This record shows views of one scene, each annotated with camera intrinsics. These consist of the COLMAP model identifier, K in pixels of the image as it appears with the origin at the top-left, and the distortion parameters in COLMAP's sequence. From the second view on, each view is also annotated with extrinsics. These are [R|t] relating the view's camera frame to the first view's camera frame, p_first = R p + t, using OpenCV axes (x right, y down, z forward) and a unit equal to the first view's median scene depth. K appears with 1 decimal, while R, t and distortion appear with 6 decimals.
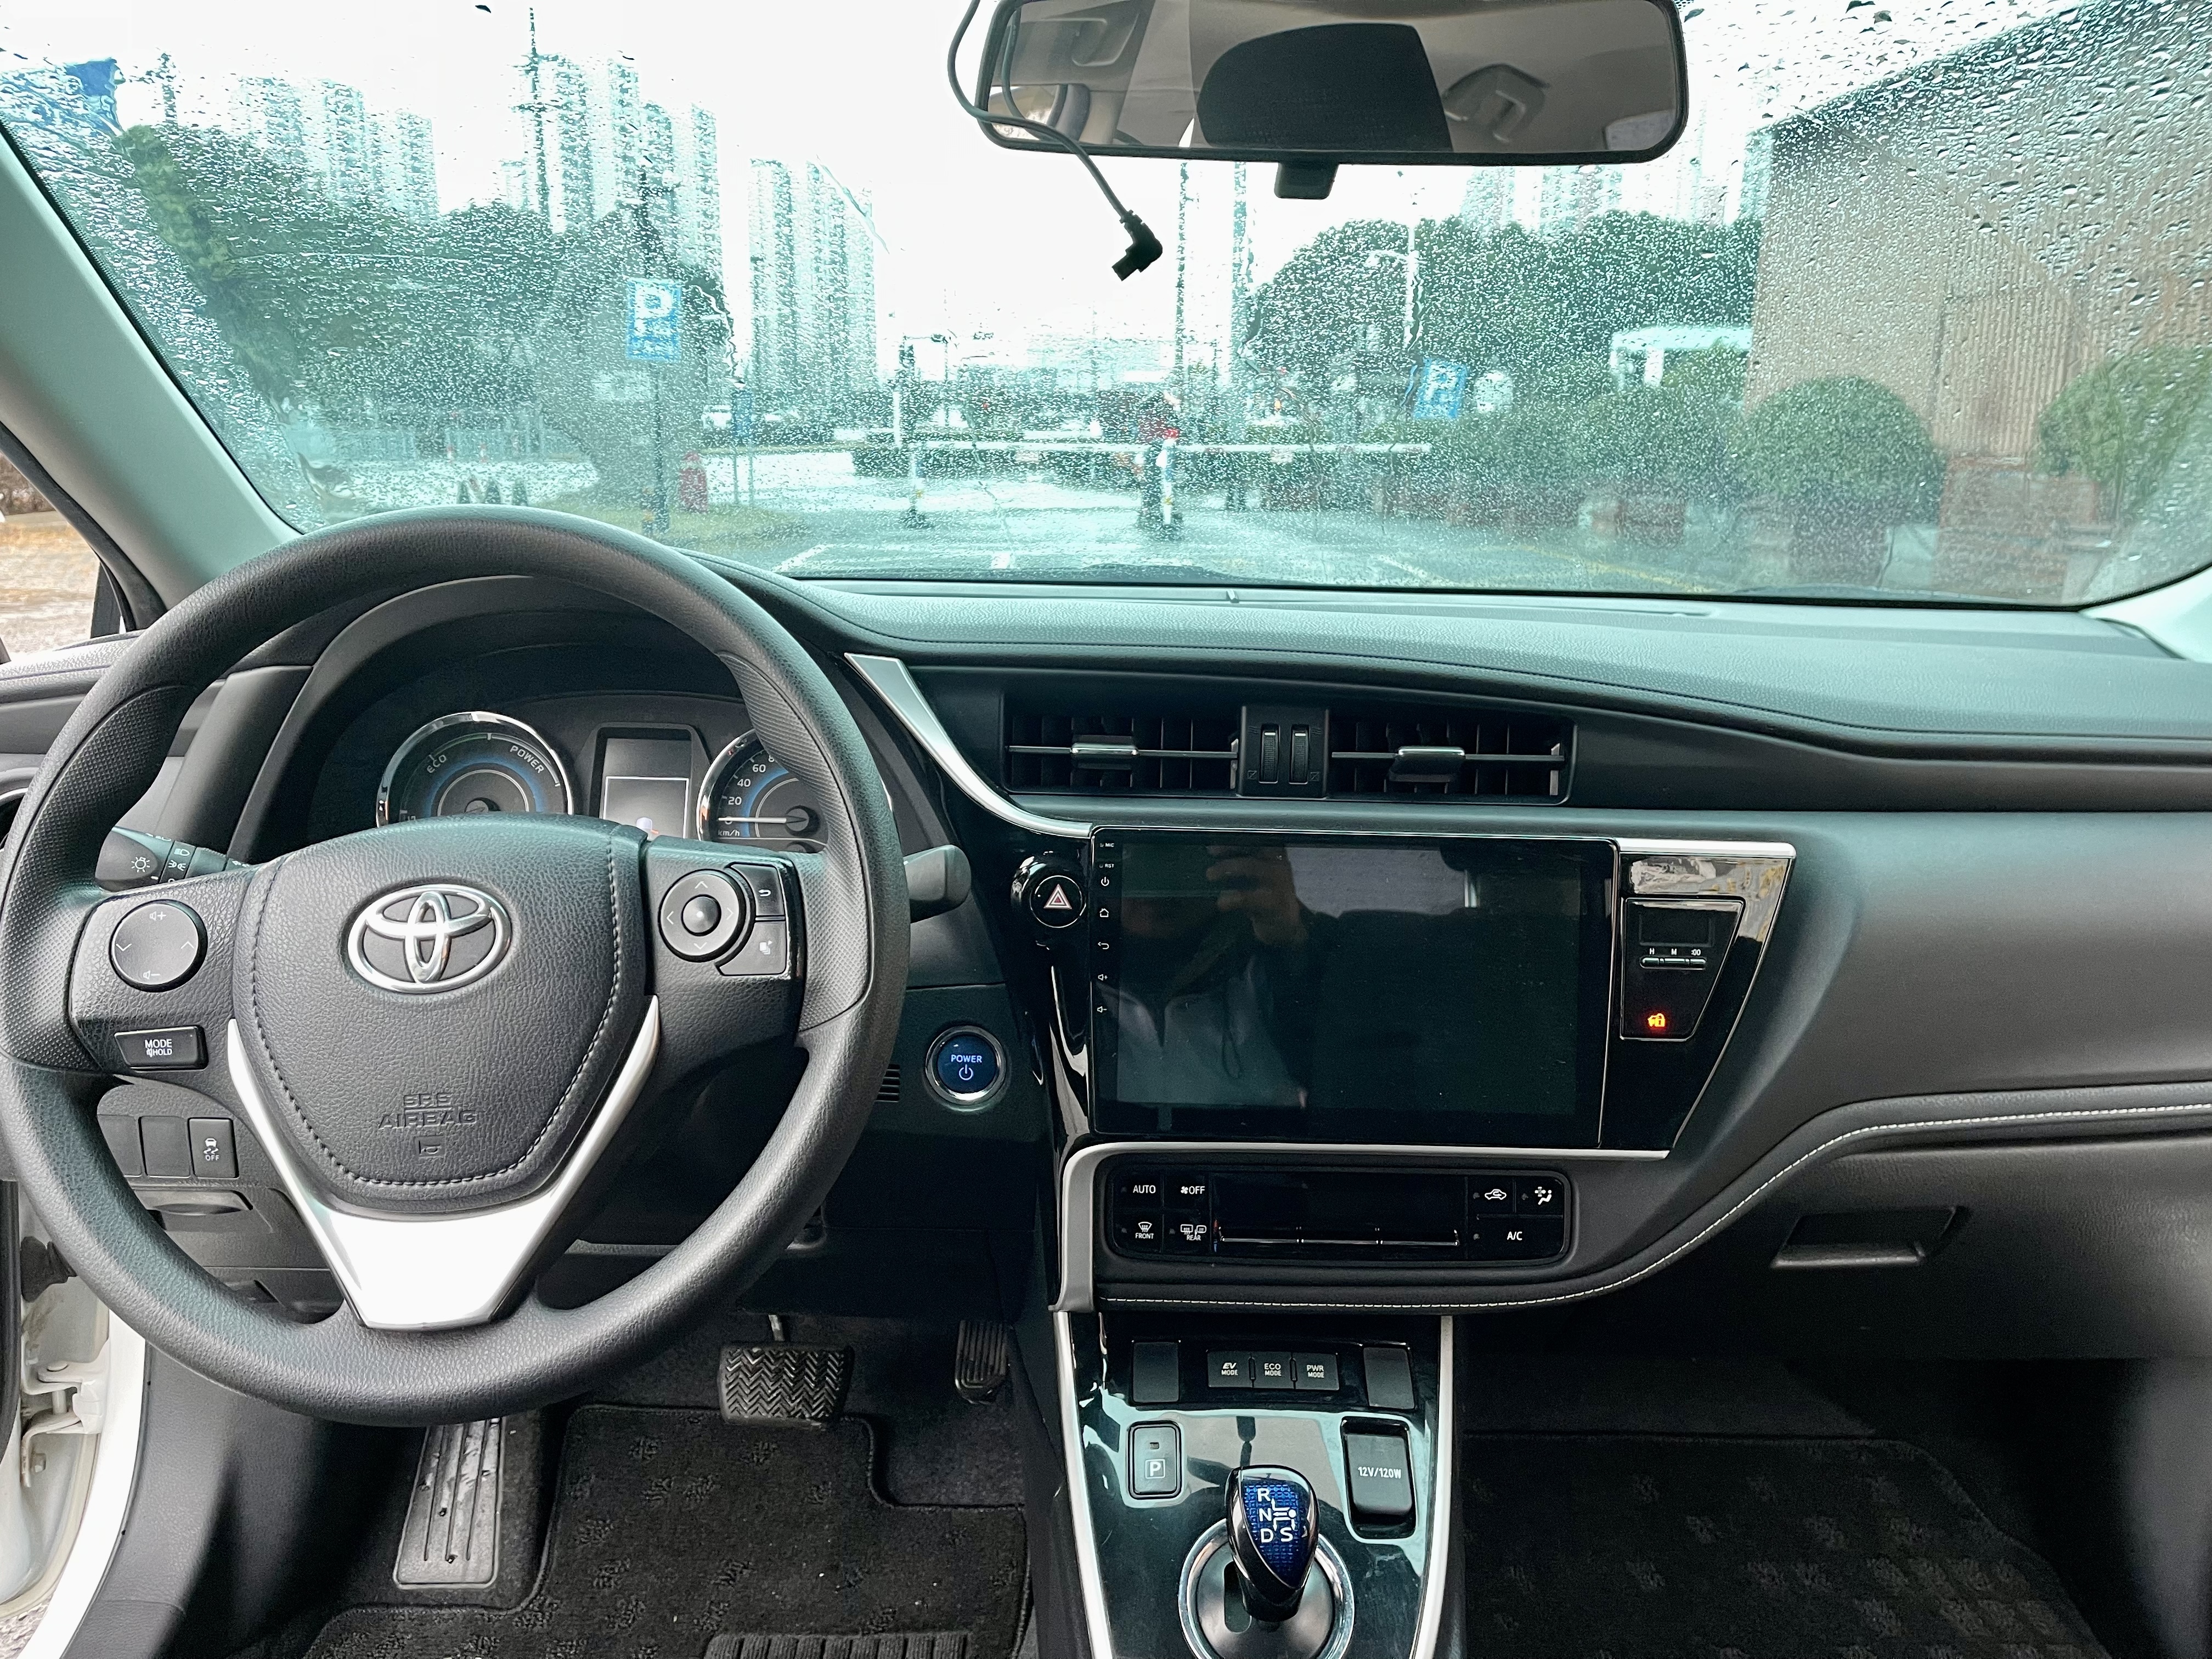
lens RADIAL K [[1723.7, 0, 1106.0], [0, 1723.7, 829.5], [0, 0, 1]] dist [0.080903, -0.126487]
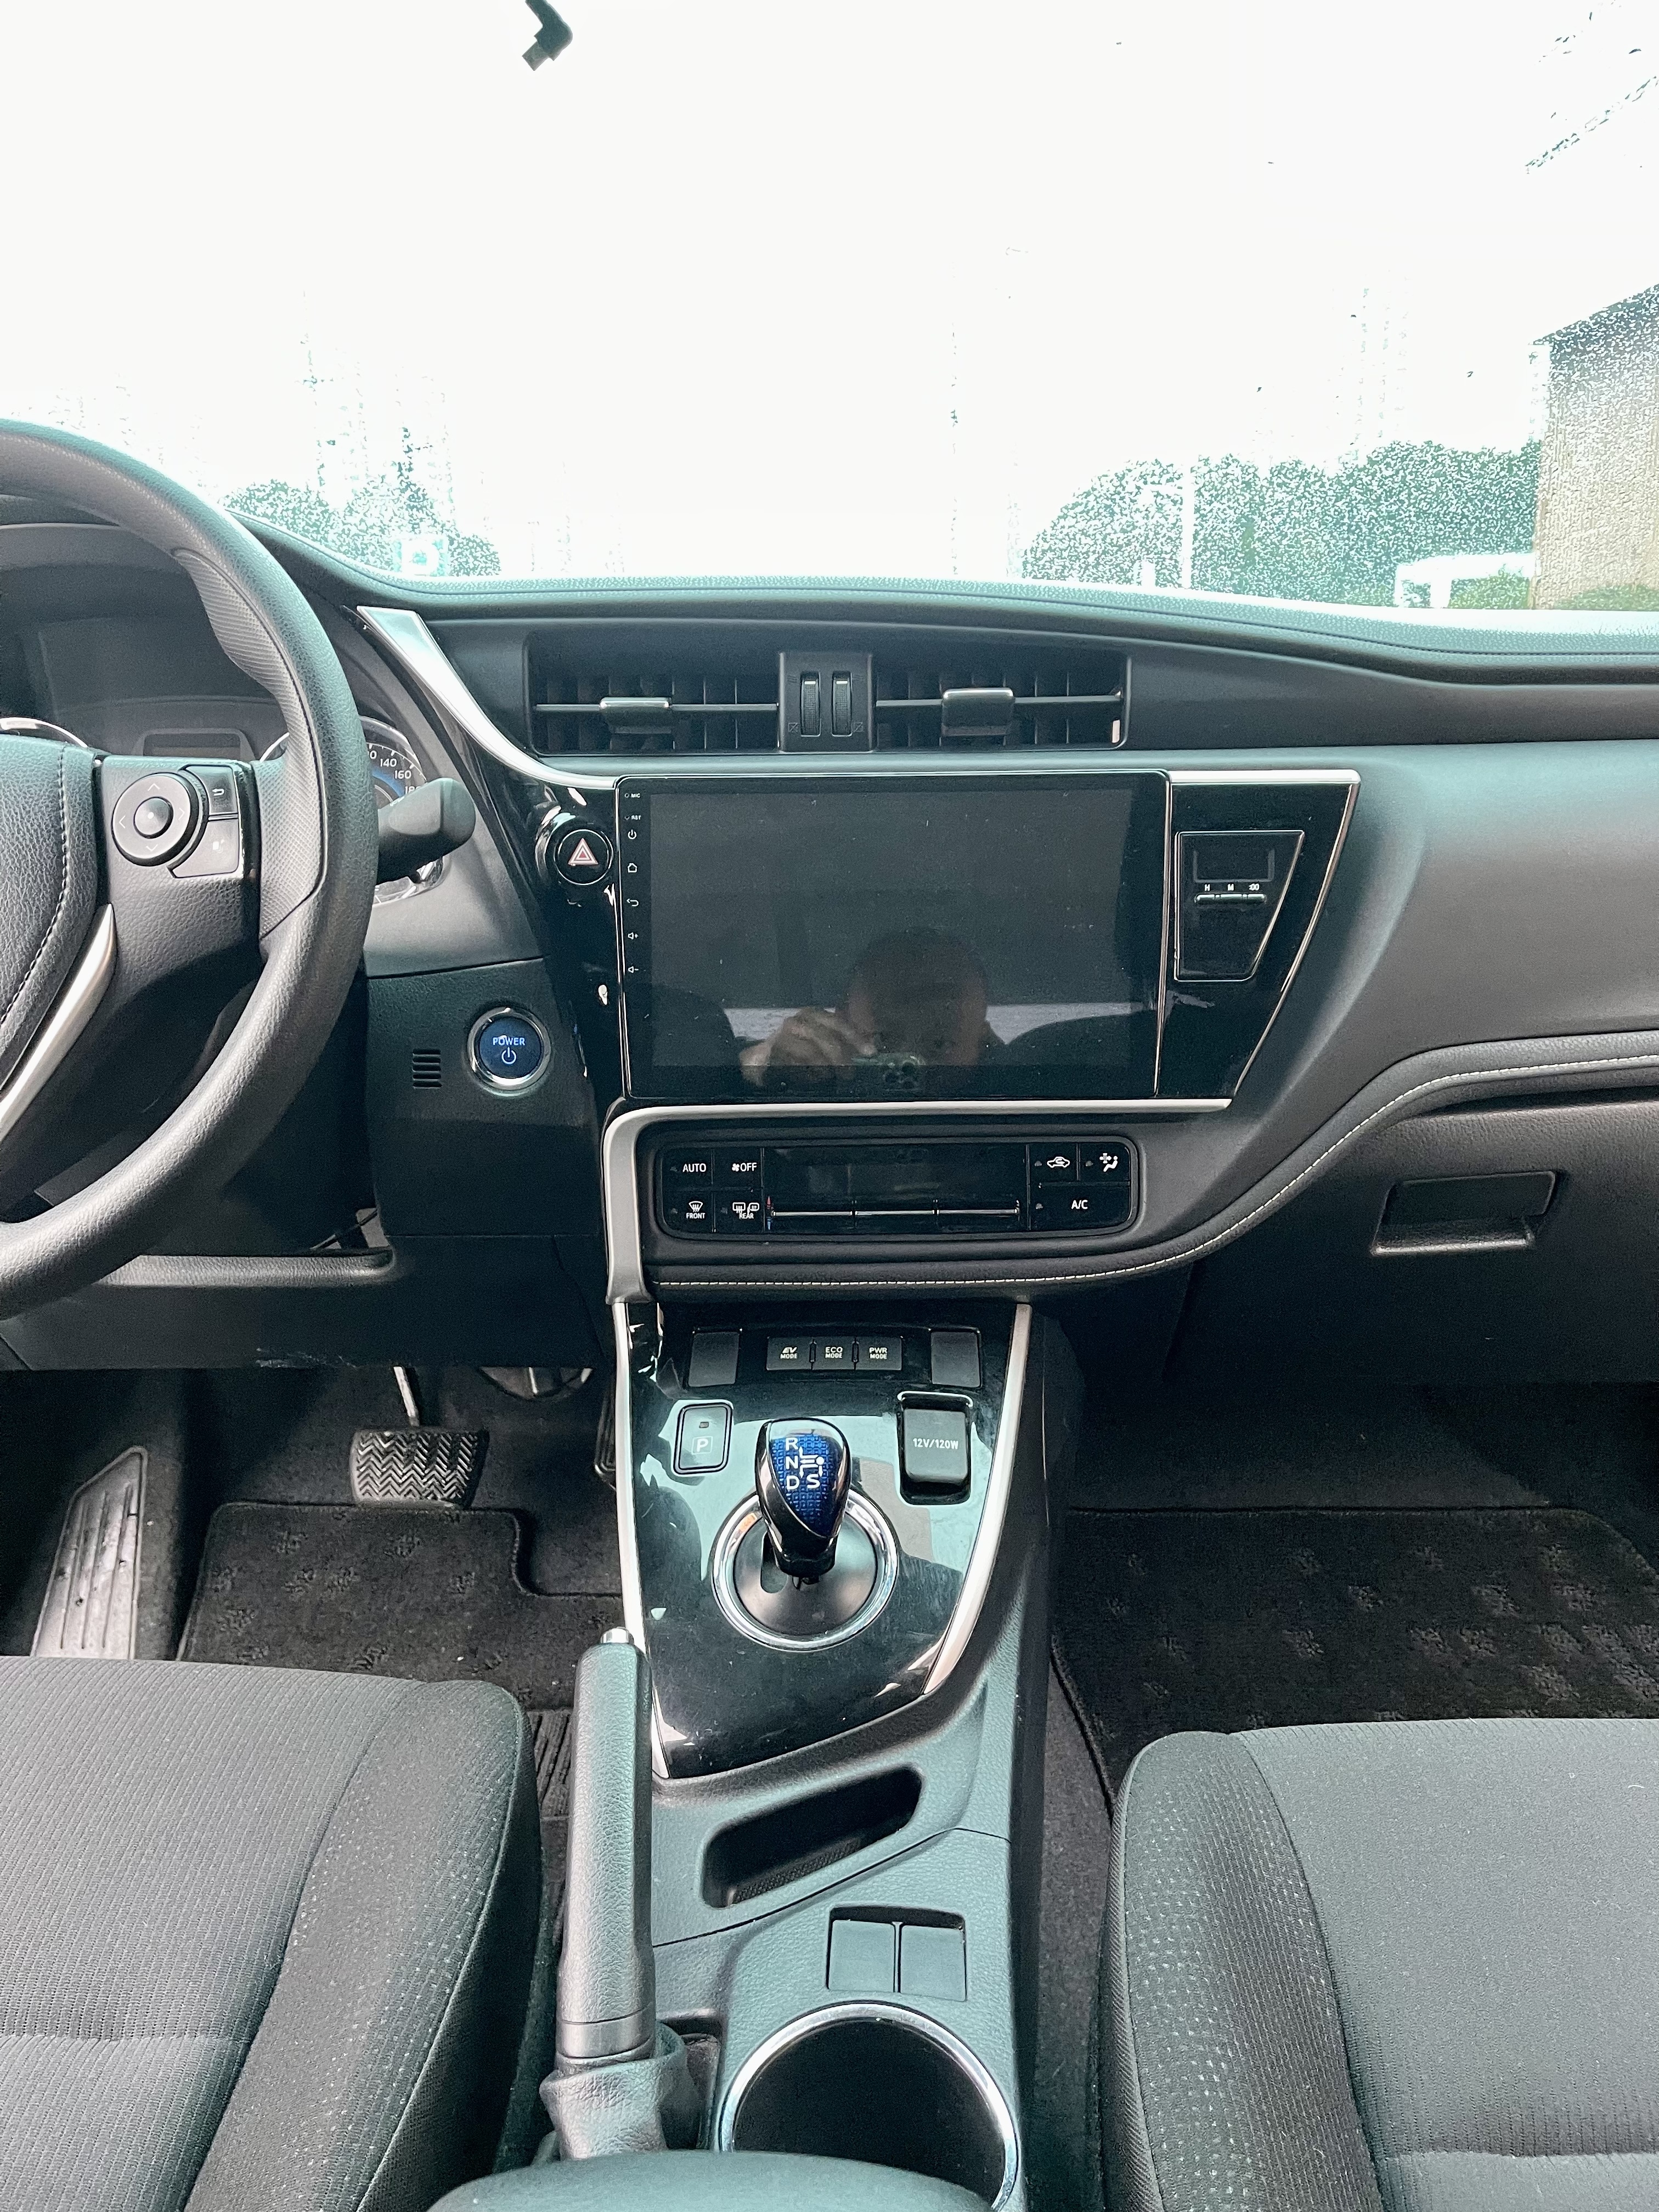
lens RADIAL K [[1736.6, 0, 829.5], [0, 1736.6, 1106.0], [0, 0, 1]] dist [0.065385, -0.134425]
pose [[0.998980, -0.025920, -0.036962, 0.134548], [0.026417, 0.999566, 0.013024, 0.163508], [0.036609, -0.013987, 0.999232, 0.040613]]
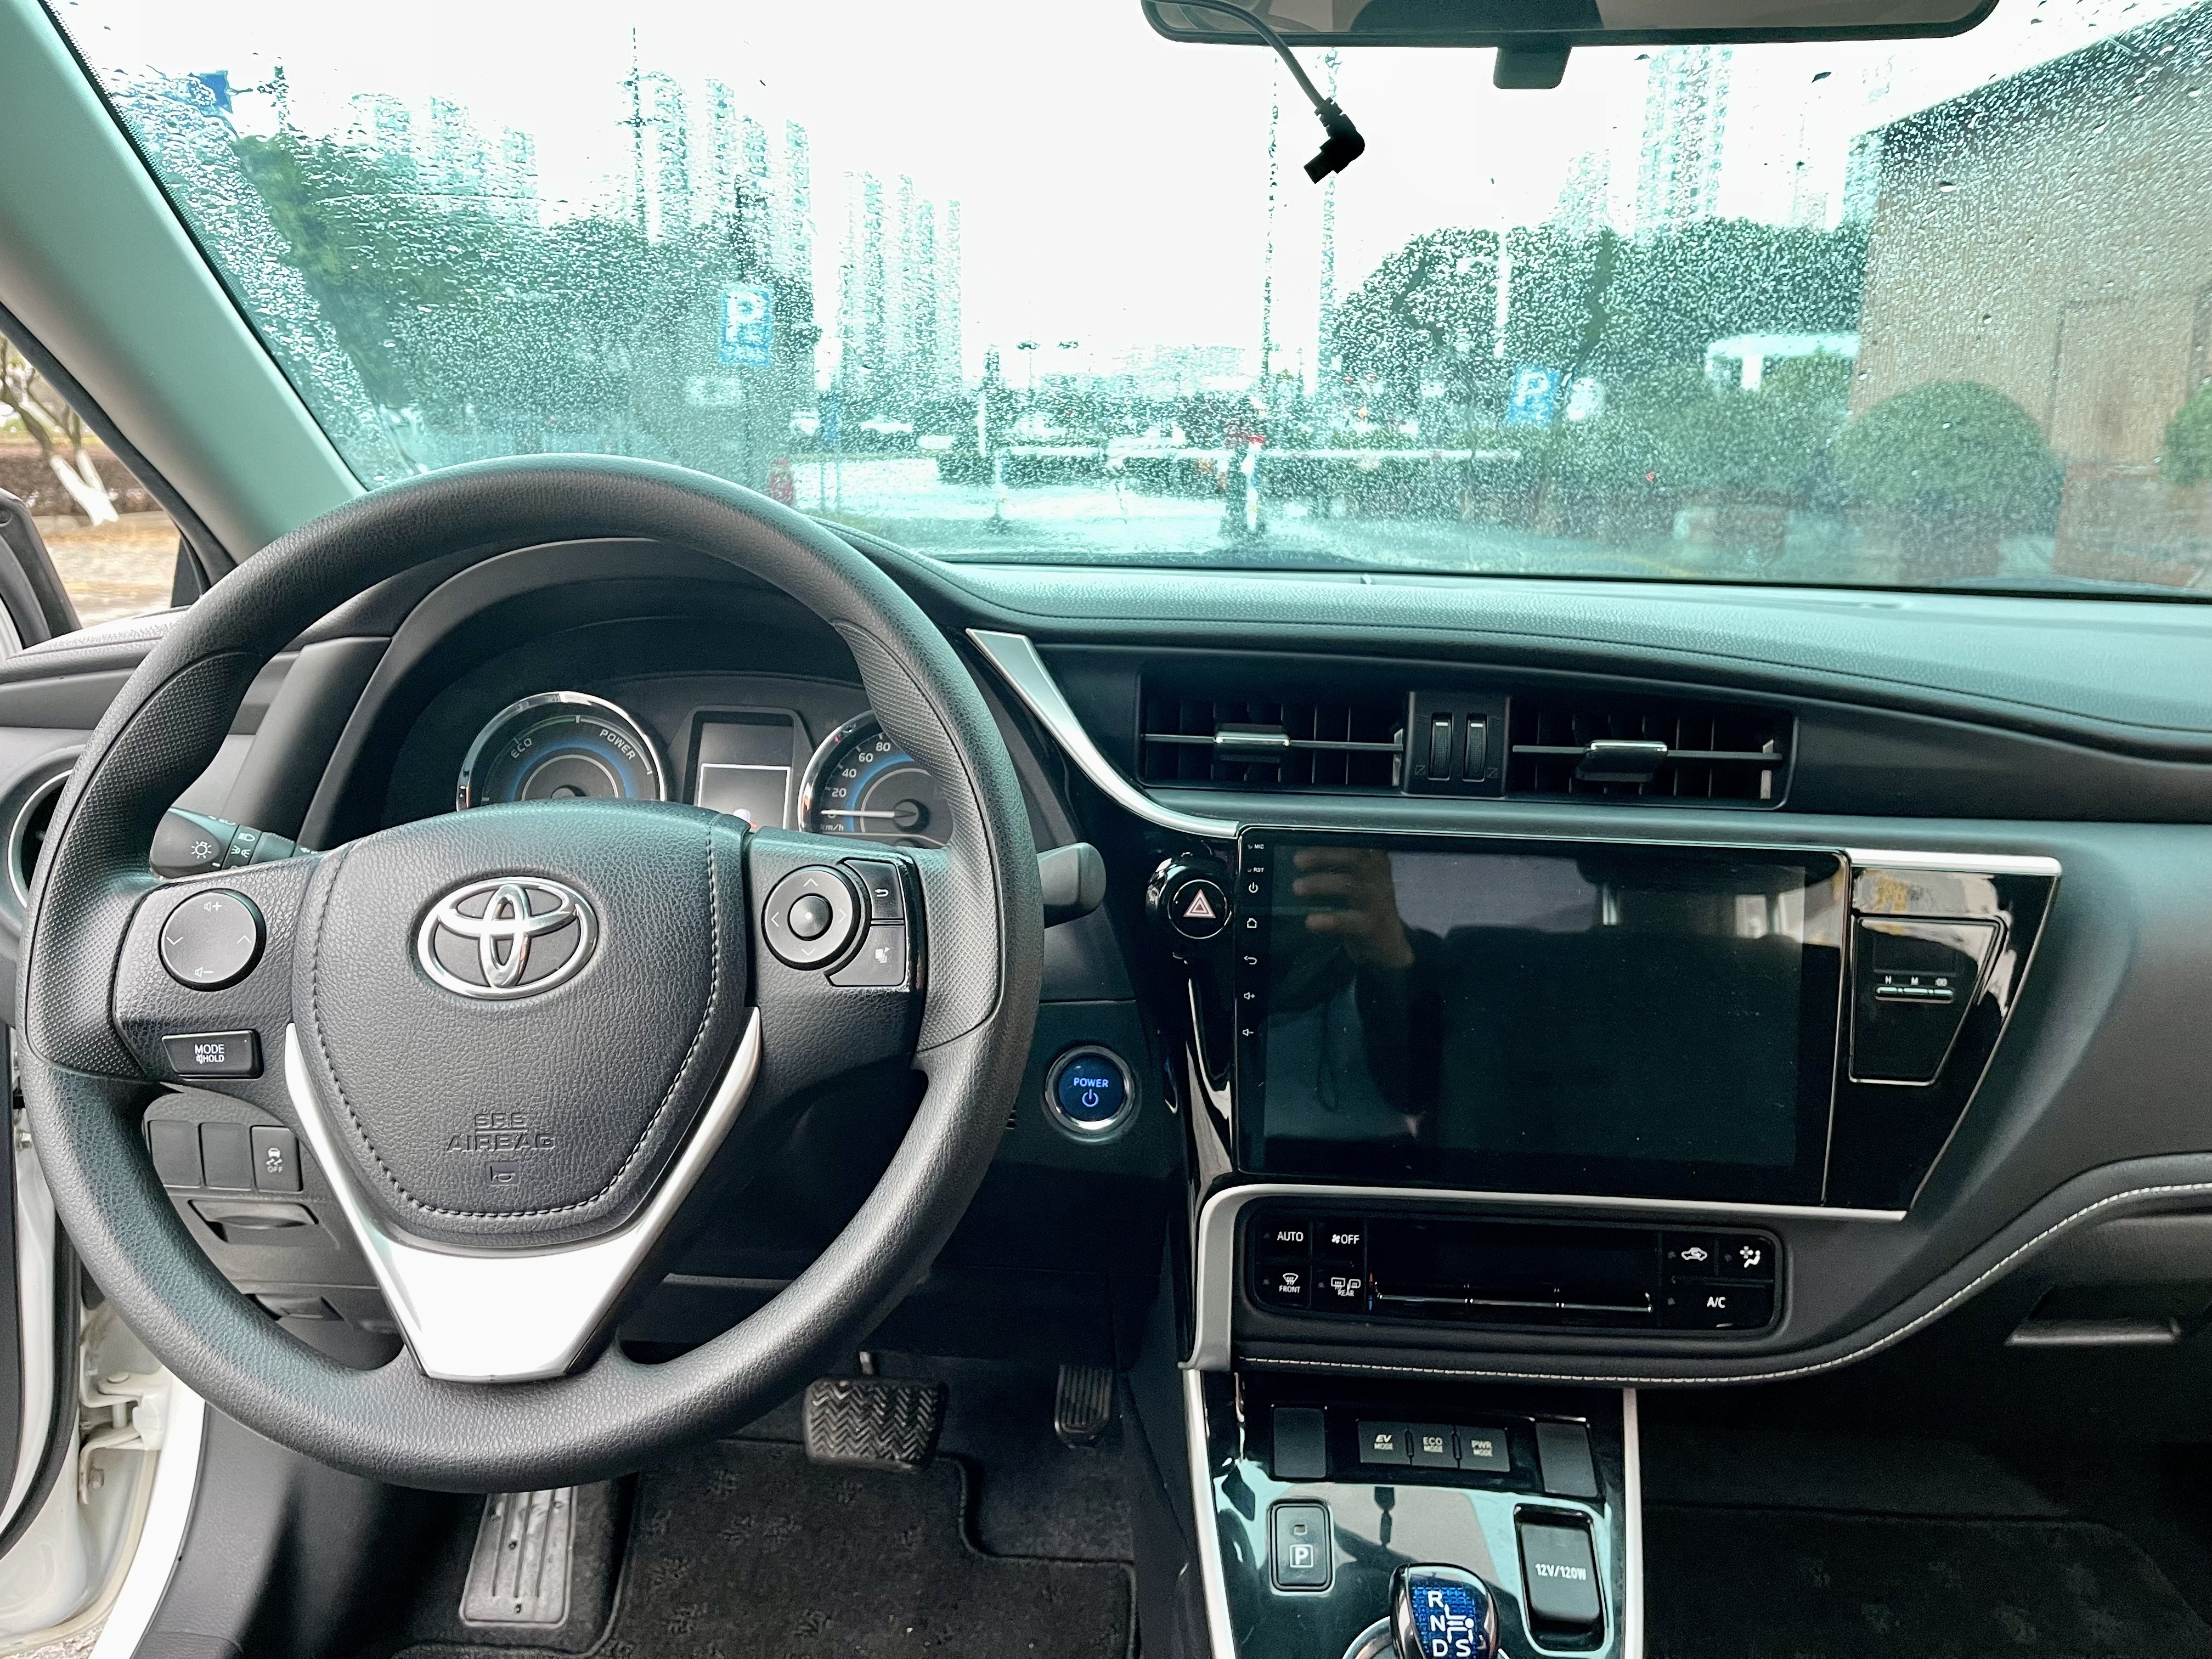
lens RADIAL K [[1729.6, 0, 1082.2], [0, 1729.6, 809.3], [0, 0, 1]] dist [0.078211, -0.126761]
pose [[0.998188, 0.015498, -0.058138, -0.035865], [-0.016415, 0.999748, -0.015327, 0.004784], [0.057886, 0.016254, 0.998191, 0.101354]]
